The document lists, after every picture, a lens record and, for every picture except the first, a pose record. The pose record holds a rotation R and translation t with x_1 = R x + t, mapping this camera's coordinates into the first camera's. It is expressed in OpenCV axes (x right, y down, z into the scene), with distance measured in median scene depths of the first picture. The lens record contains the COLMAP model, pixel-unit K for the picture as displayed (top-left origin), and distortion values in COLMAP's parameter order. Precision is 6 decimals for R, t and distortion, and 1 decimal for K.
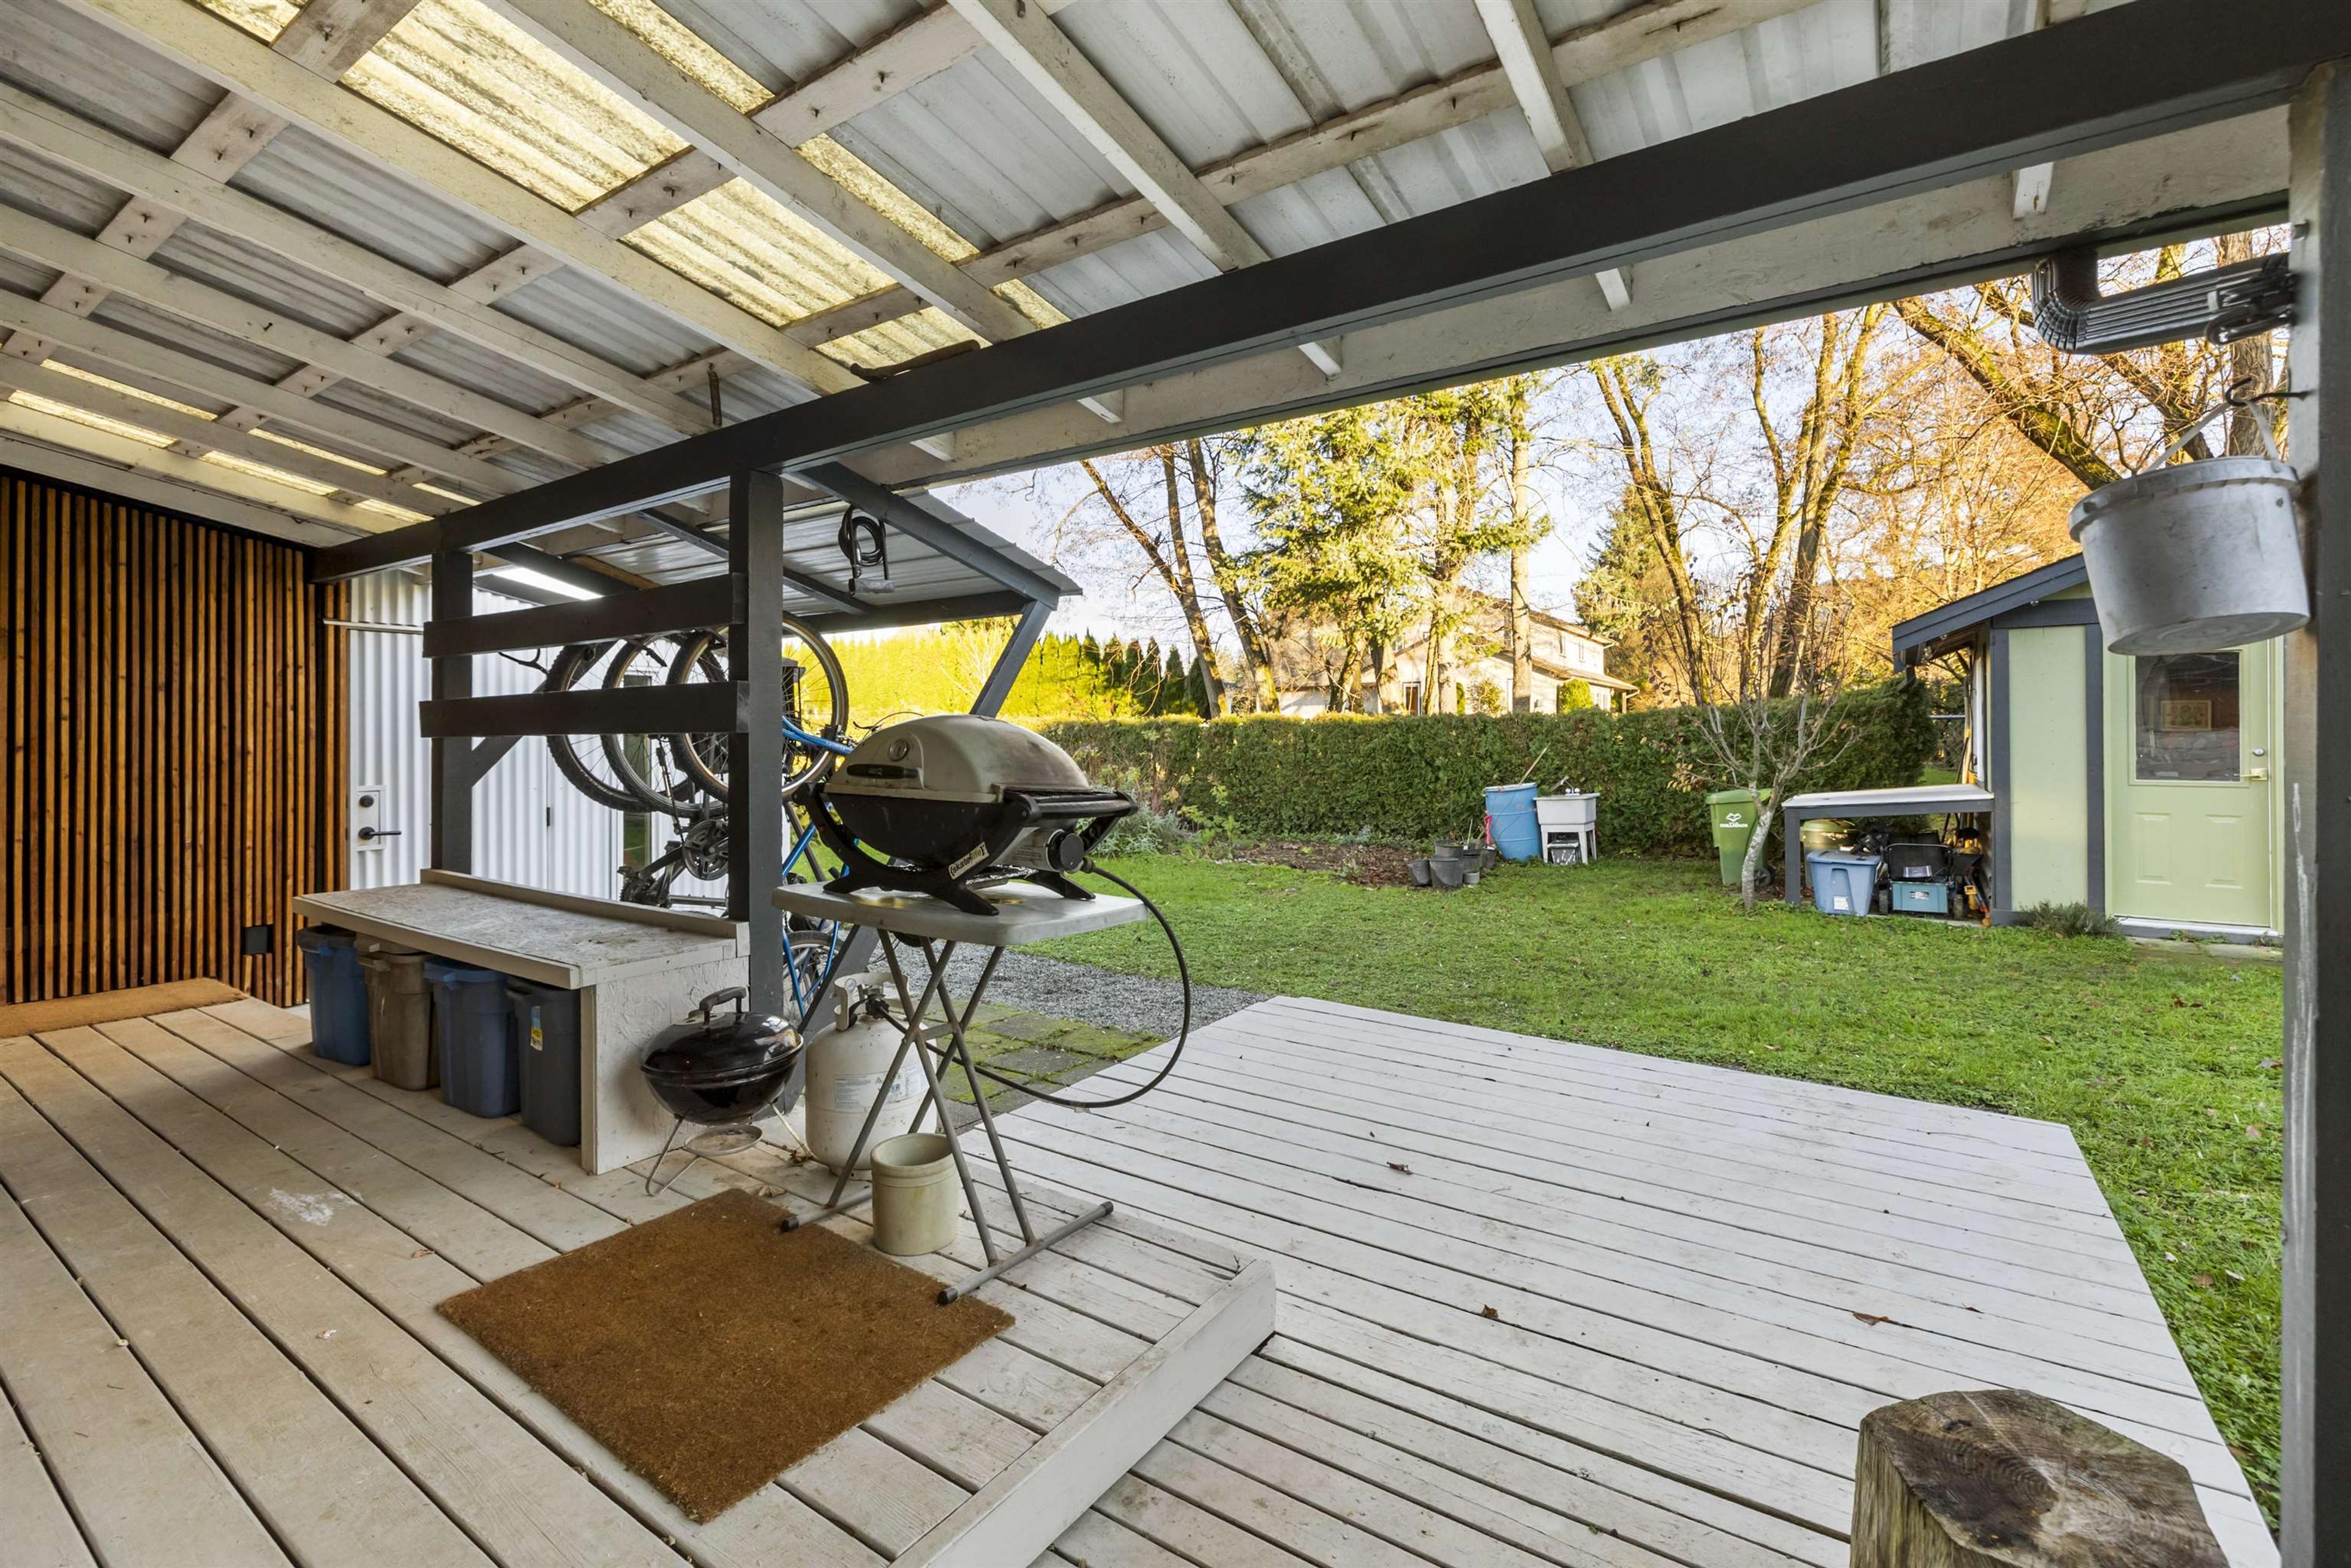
lens RADIAL K [[1043.2, 0, 1145.1], [0, 1043.2, 735.1], [0, 0, 1]] dist [-0.012435, -0.000065]
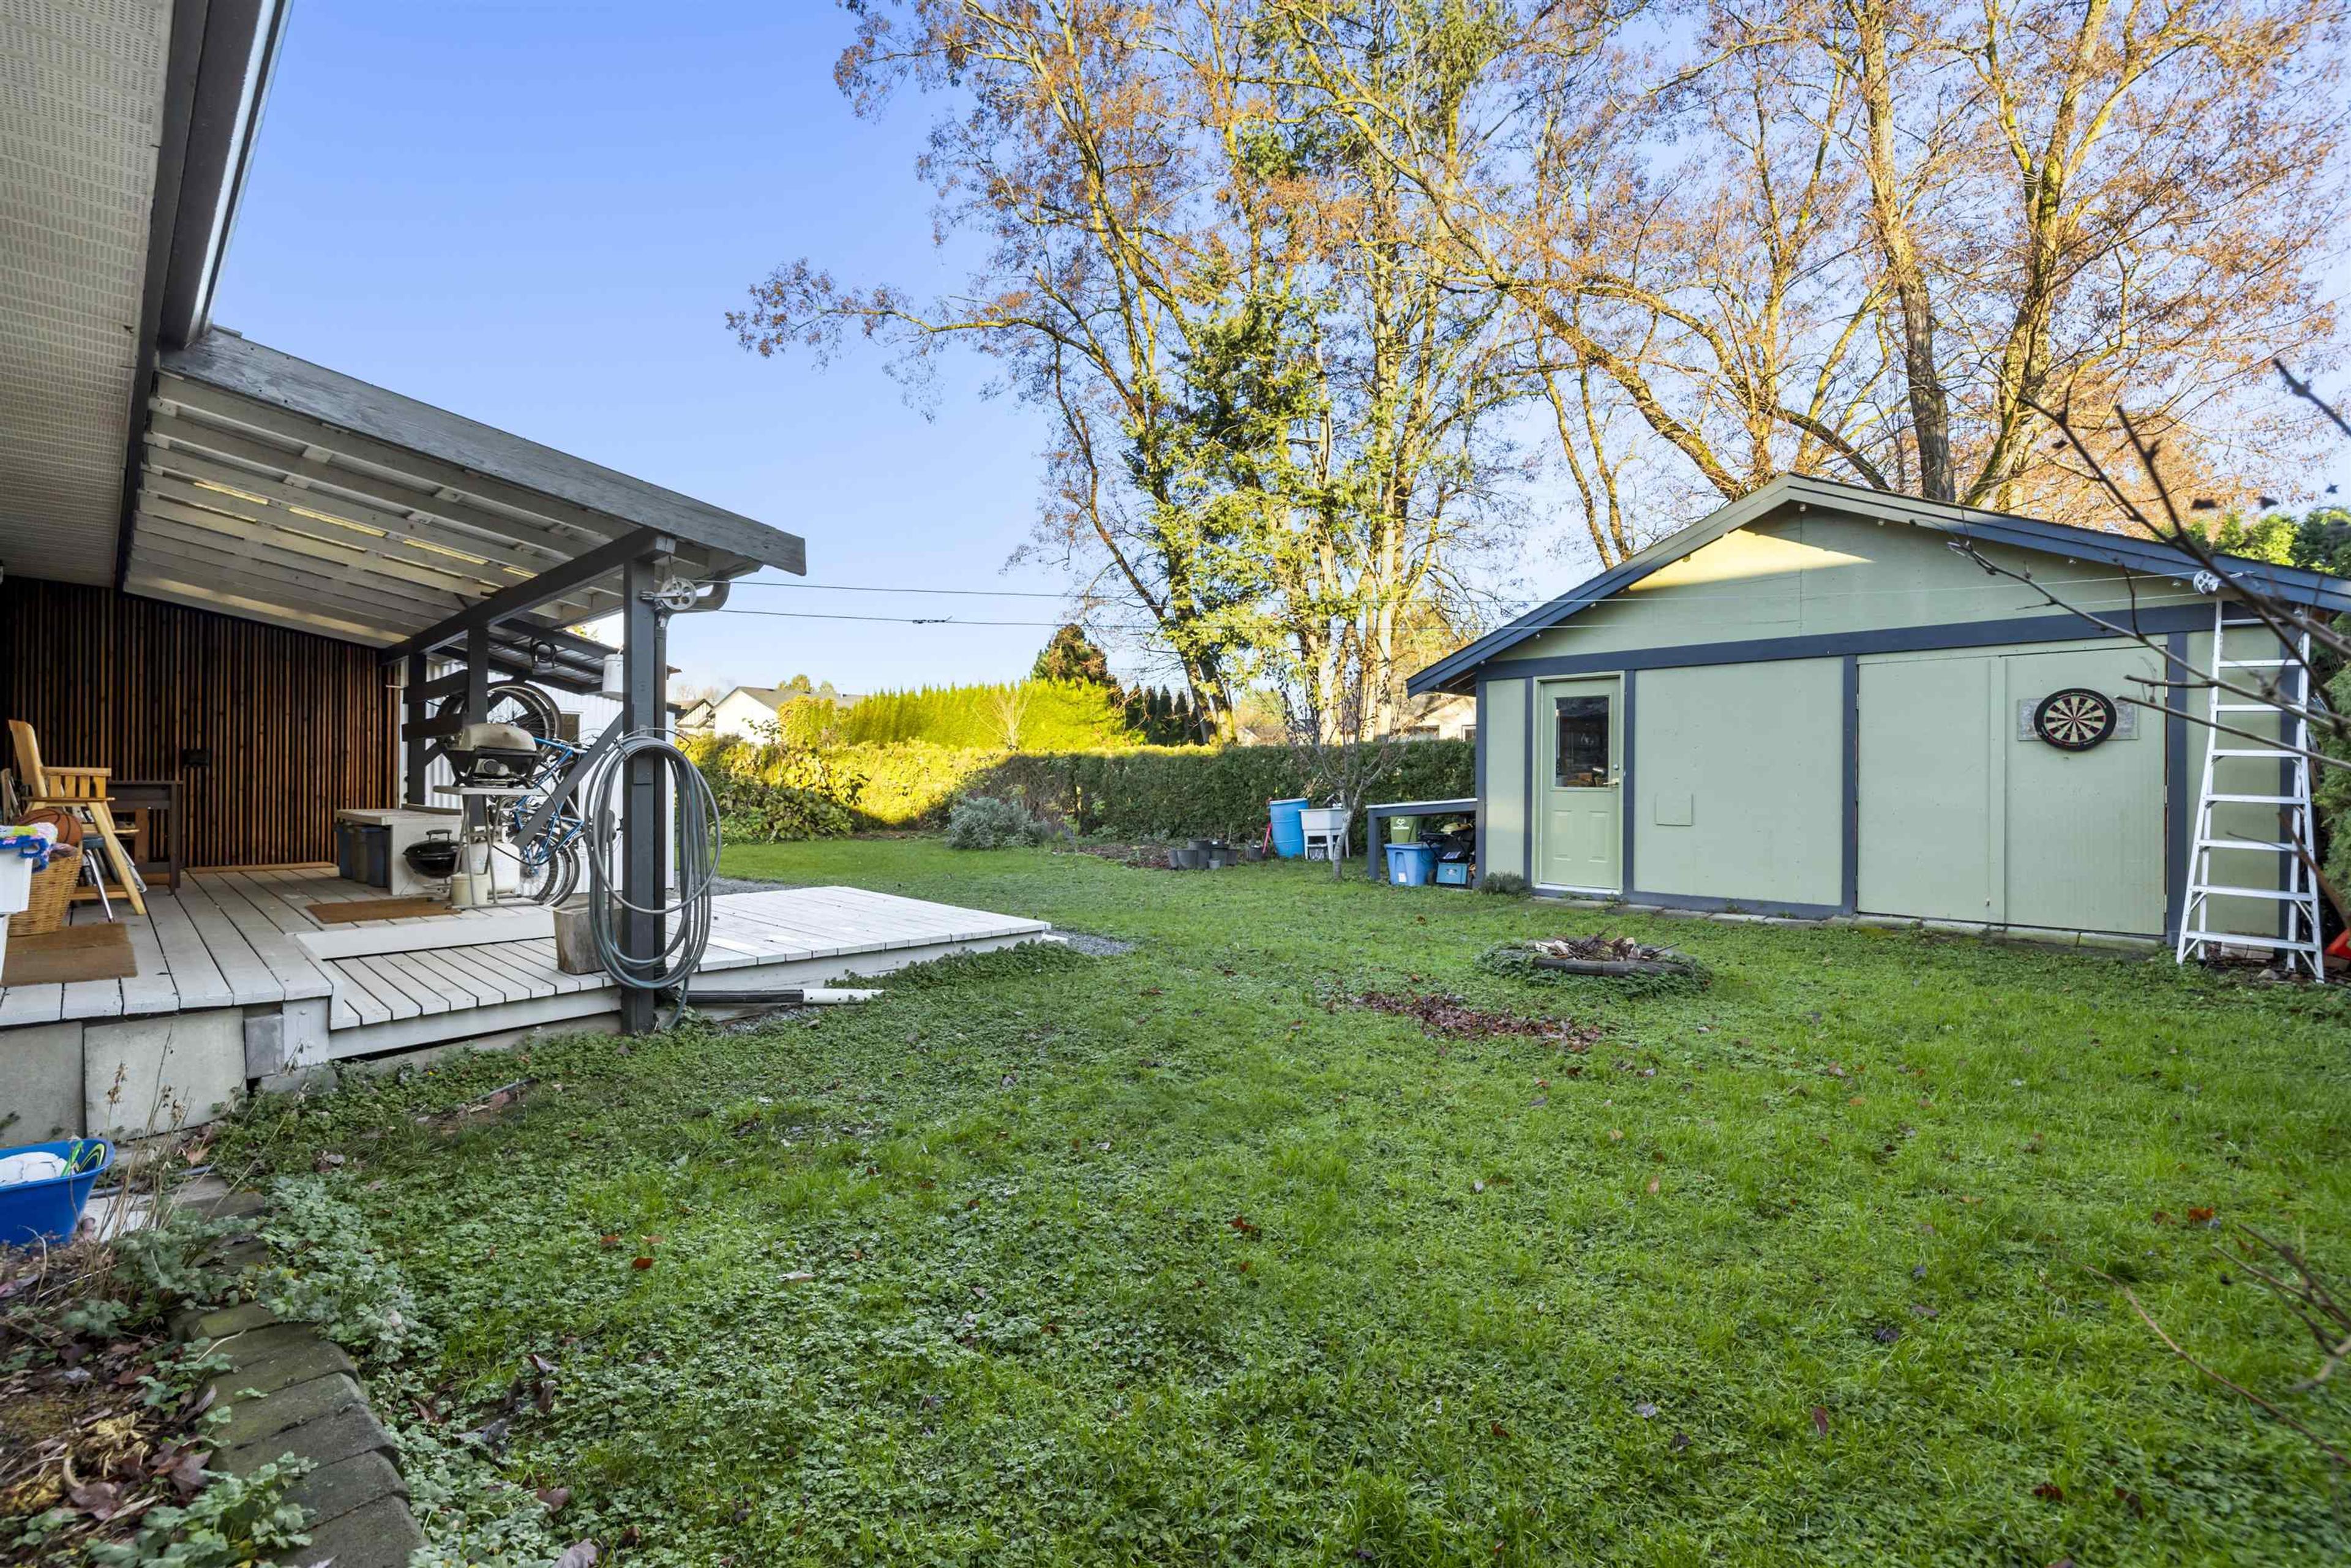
lens RADIAL K [[1044.3, 0, 1175.5], [0, 1044.3, 784.0], [0, 0, 1]] dist [-0.000786, 0.000001]
pose [[0.986124, 0.007405, -0.165844, 0.657913], [-0.006860, 0.999969, 0.003856, 0.037432], [0.165868, -0.002665, 0.986144, -0.457311]]
